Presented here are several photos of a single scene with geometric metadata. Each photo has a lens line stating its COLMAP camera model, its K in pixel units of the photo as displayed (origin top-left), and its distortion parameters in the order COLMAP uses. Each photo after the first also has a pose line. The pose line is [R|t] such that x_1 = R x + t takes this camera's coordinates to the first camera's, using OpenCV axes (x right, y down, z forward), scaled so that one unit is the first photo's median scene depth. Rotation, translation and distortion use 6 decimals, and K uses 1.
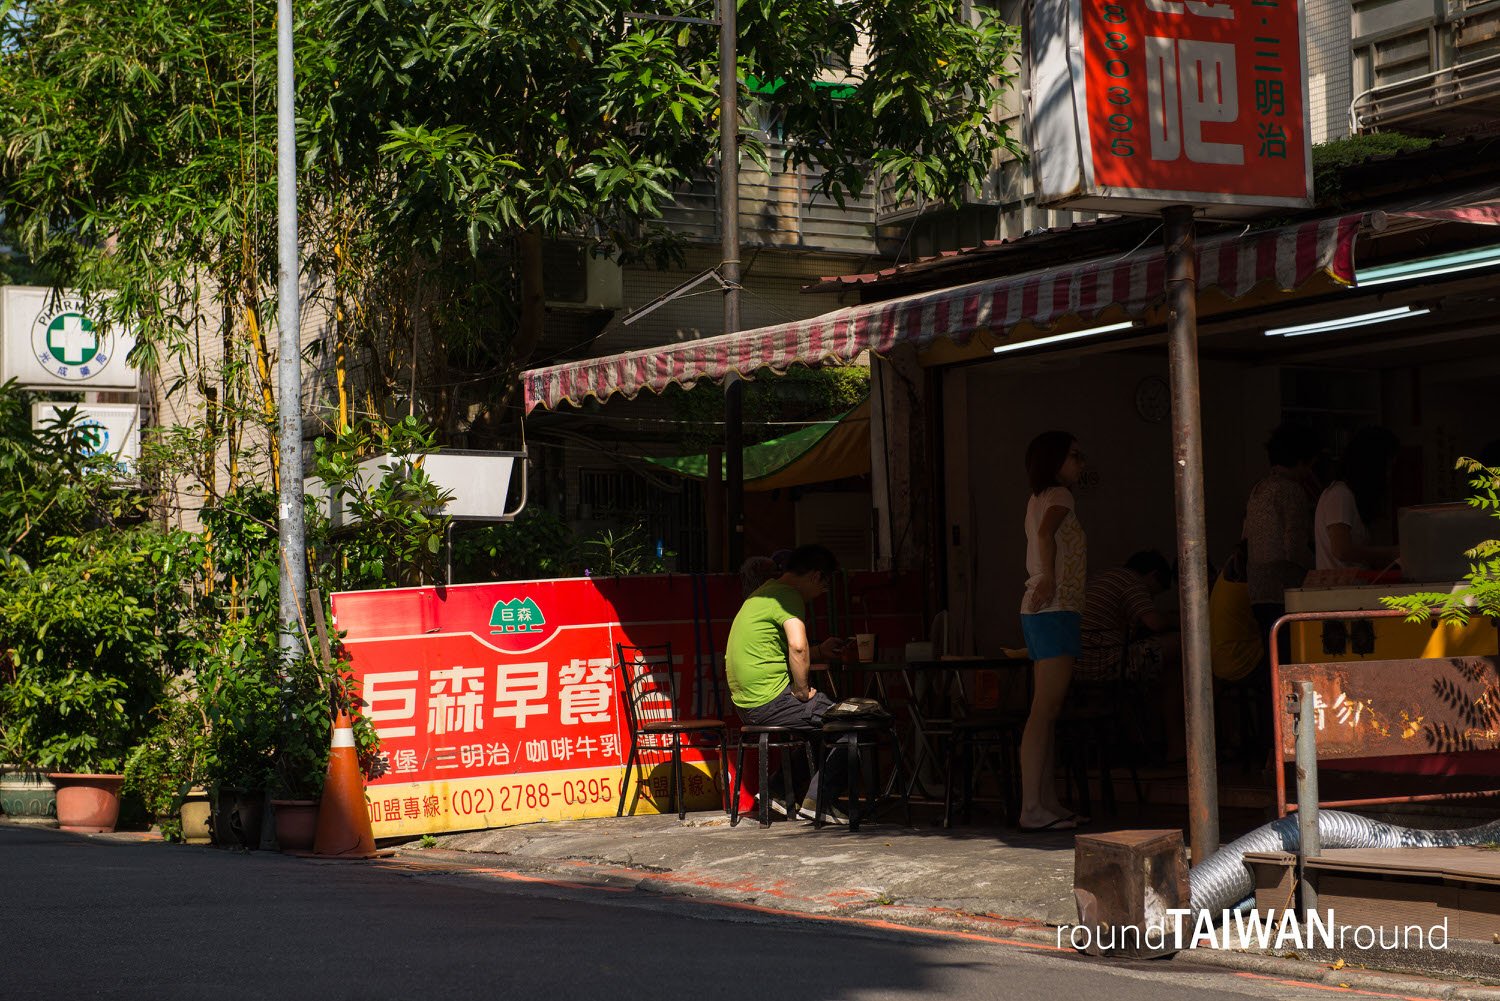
lens RADIAL K [[2869.8, 0, 748.8], [0, 2869.8, 499.6], [0, 0, 1]] dist [0.052491, 0.000000]
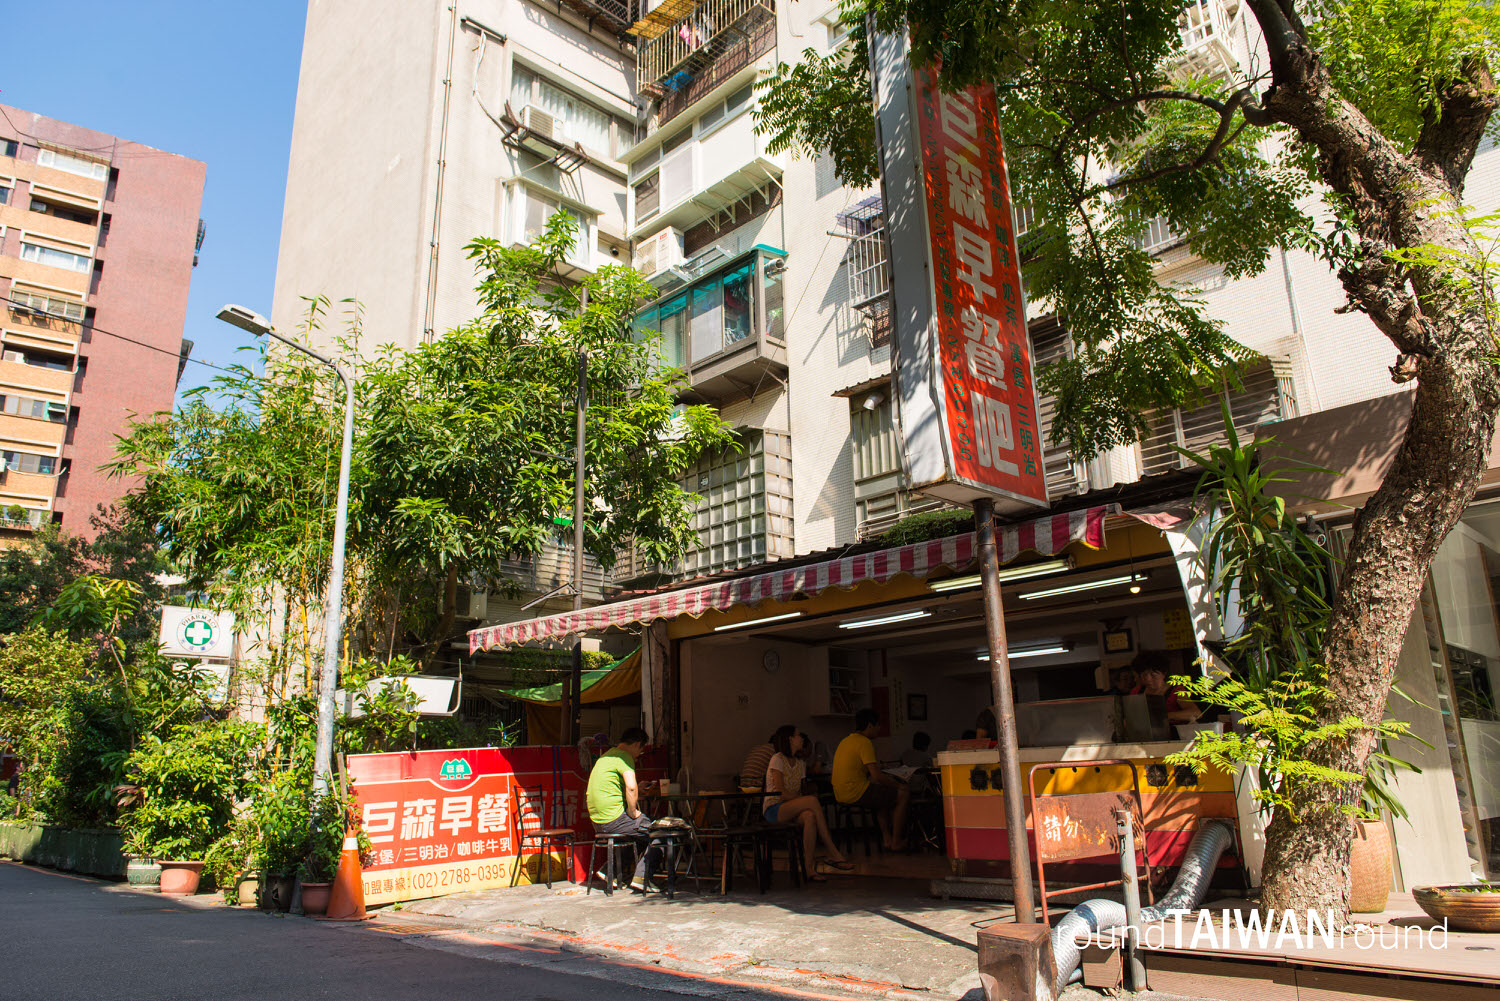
lens RADIAL K [[1044.1, 0, 756.7], [0, 1044.1, 496.1], [0, 0, 1]] dist [-0.031646, 0.014313]
pose [[0.965696, 0.063120, 0.251887, -0.073924], [-0.007208, 0.976150, -0.216977, 0.013778], [-0.259575, 0.207718, 0.943119, 0.311429]]
